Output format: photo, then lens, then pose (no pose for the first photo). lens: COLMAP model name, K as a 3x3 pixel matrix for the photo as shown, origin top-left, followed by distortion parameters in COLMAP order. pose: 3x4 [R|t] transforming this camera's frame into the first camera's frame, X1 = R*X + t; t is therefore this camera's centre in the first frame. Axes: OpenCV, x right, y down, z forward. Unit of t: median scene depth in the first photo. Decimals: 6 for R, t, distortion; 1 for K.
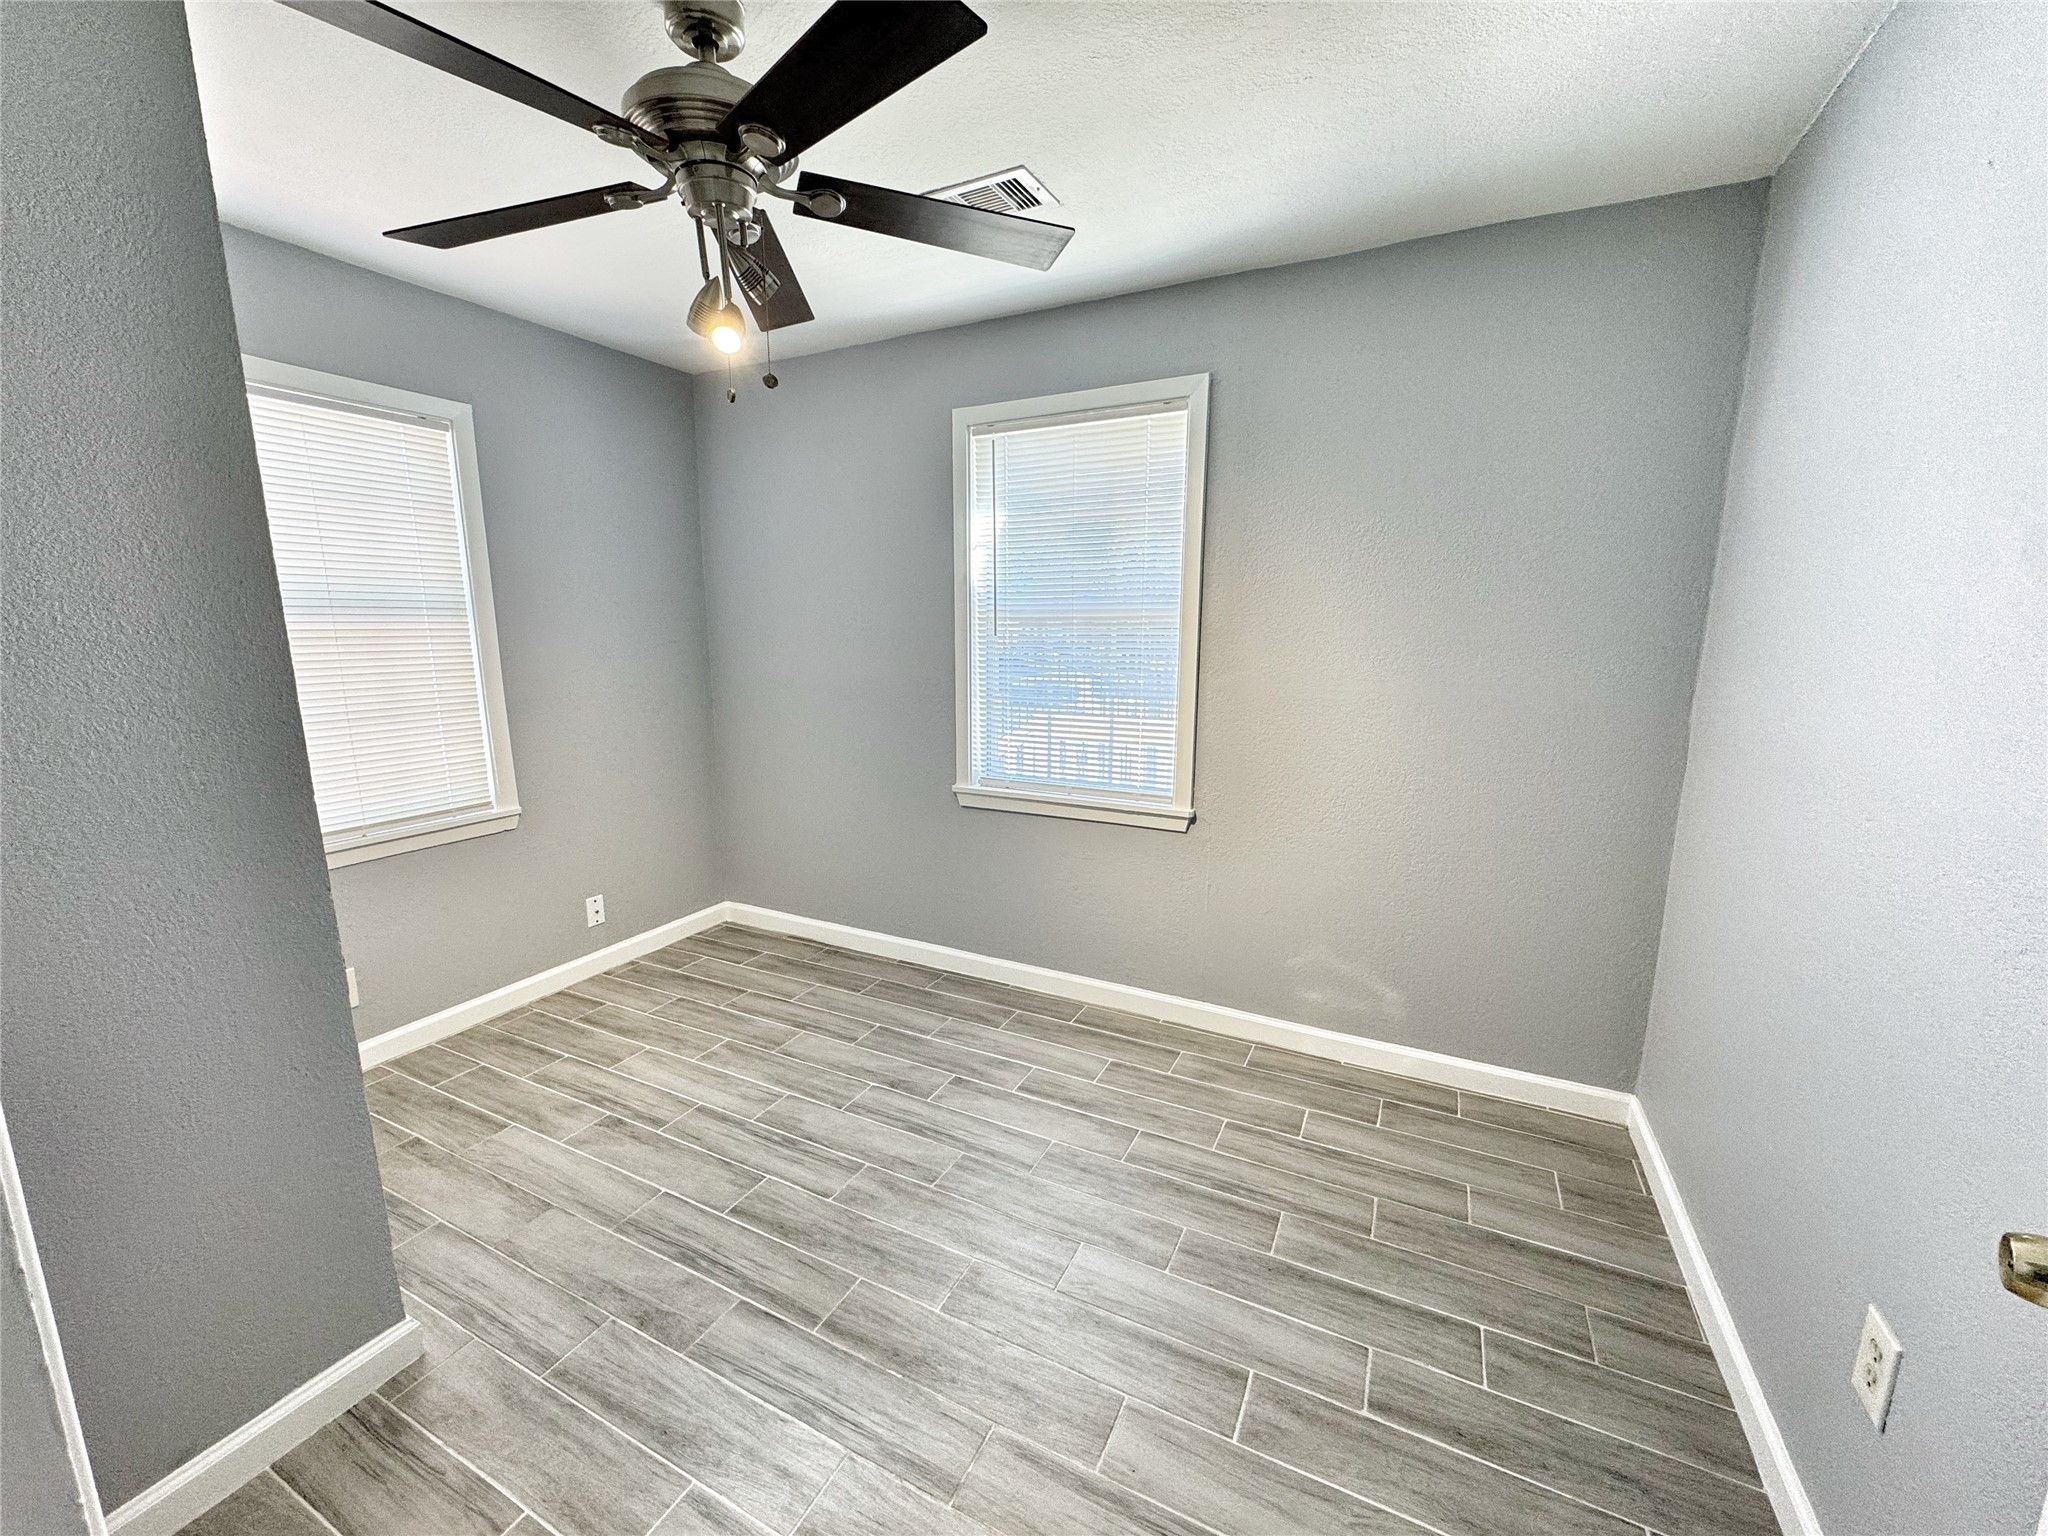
lens RADIAL K [[815.4, 0, 1025.7], [0, 815.4, 767.2], [0, 0, 1]] dist [-0.002600, -0.000482]
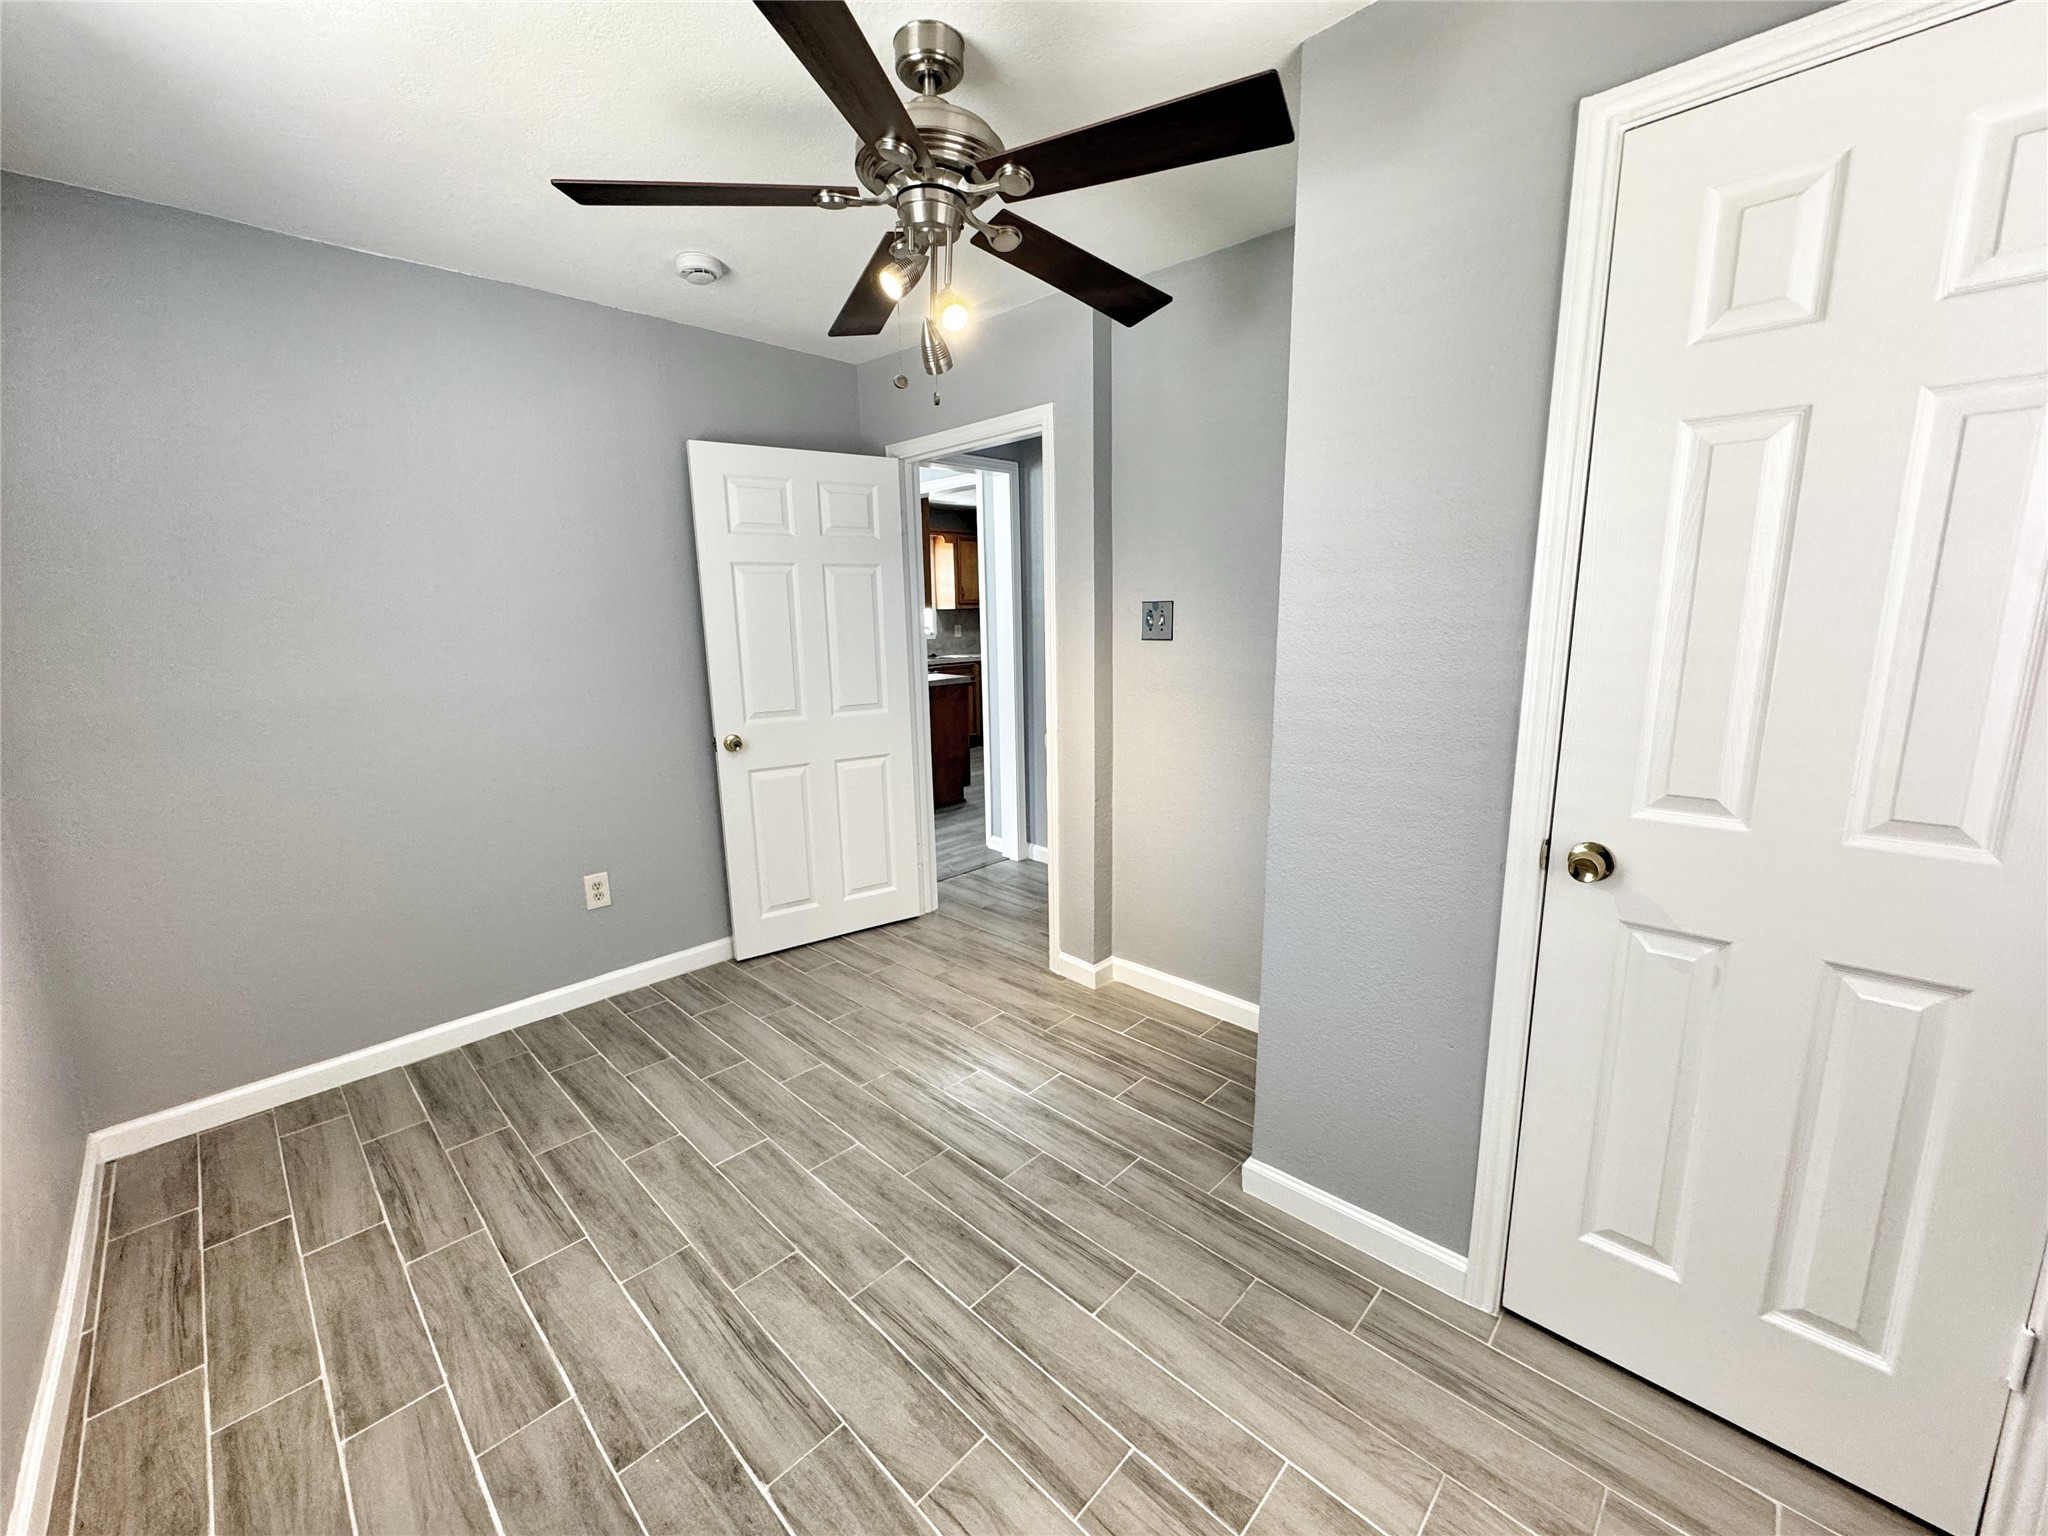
lens RADIAL K [[815.4, 0, 1025.7], [0, 815.4, 767.2], [0, 0, 1]] dist [-0.002600, -0.000482]
pose [[-0.955507, -0.038175, 0.292486, -0.596123], [0.067556, 0.936910, 0.342980, -0.265164], [-0.287127, 0.347479, -0.892646, 1.550725]]
